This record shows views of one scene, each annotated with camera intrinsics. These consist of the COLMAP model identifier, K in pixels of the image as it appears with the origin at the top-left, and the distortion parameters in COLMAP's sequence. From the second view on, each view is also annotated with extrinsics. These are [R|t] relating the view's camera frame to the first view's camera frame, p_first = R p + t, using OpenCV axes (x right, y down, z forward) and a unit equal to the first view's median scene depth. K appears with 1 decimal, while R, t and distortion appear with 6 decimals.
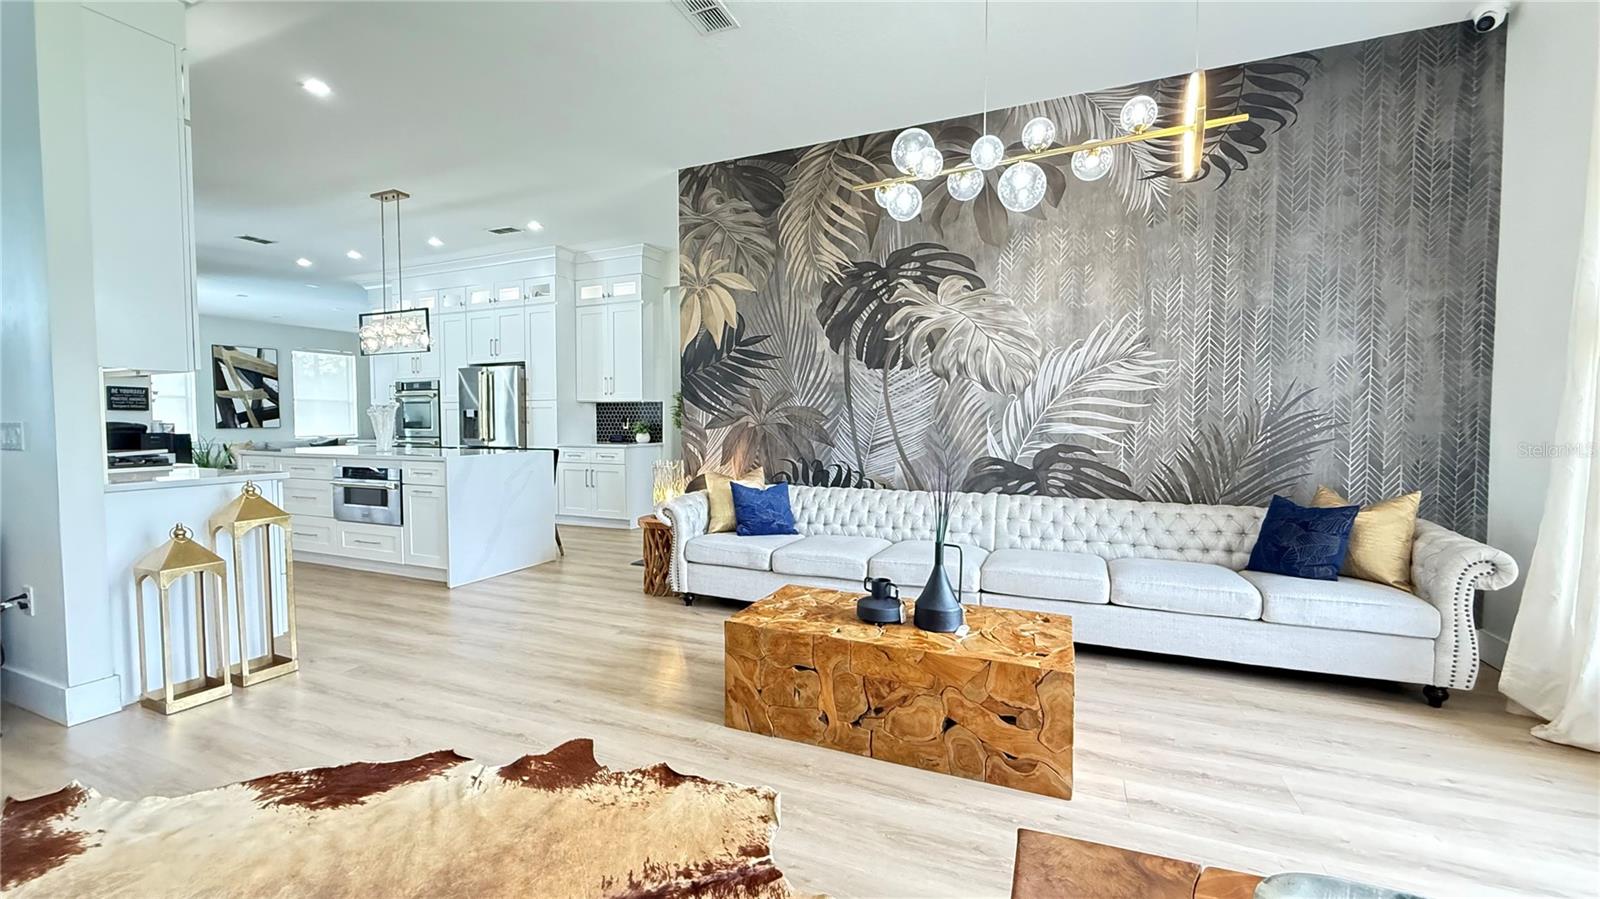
lens RADIAL K [[640.6, 0, 800.2], [0, 640.6, 455.3], [0, 0, 1]] dist [-0.004218, -0.000770]
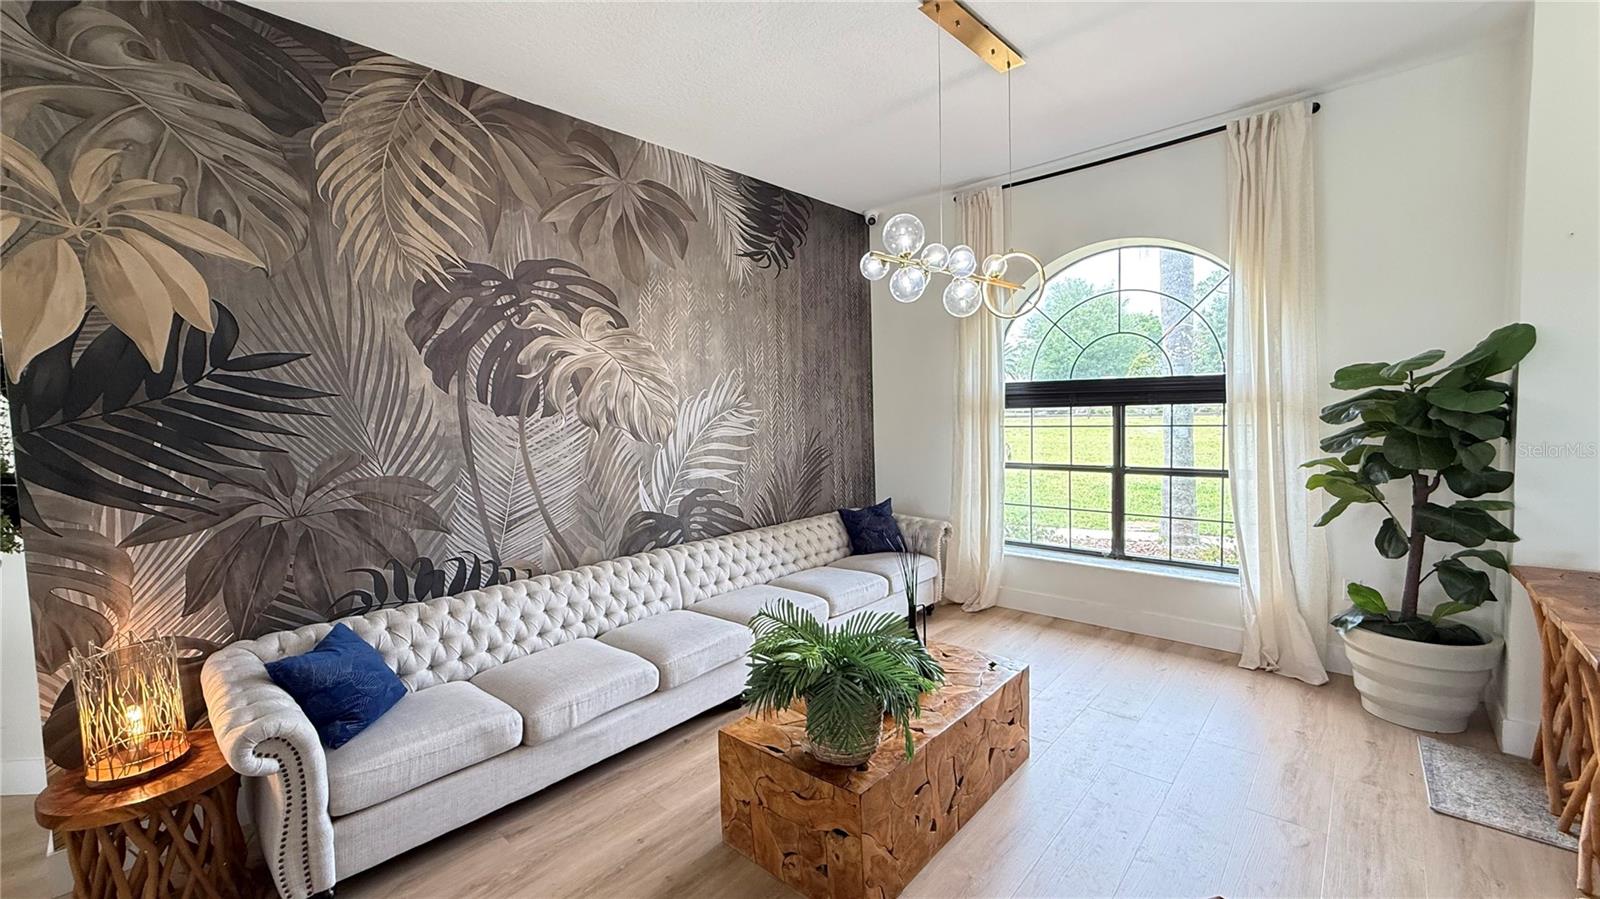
lens RADIAL K [[640.6, 0, 798.6], [0, 640.6, 446.4], [0, 0, 1]] dist [-0.004218, -0.000770]
pose [[0.313980, -0.064810, 0.947215, -0.471022], [0.074939, 0.996247, 0.043325, -0.107586], [-0.946468, 0.057380, 0.317658, 0.460548]]
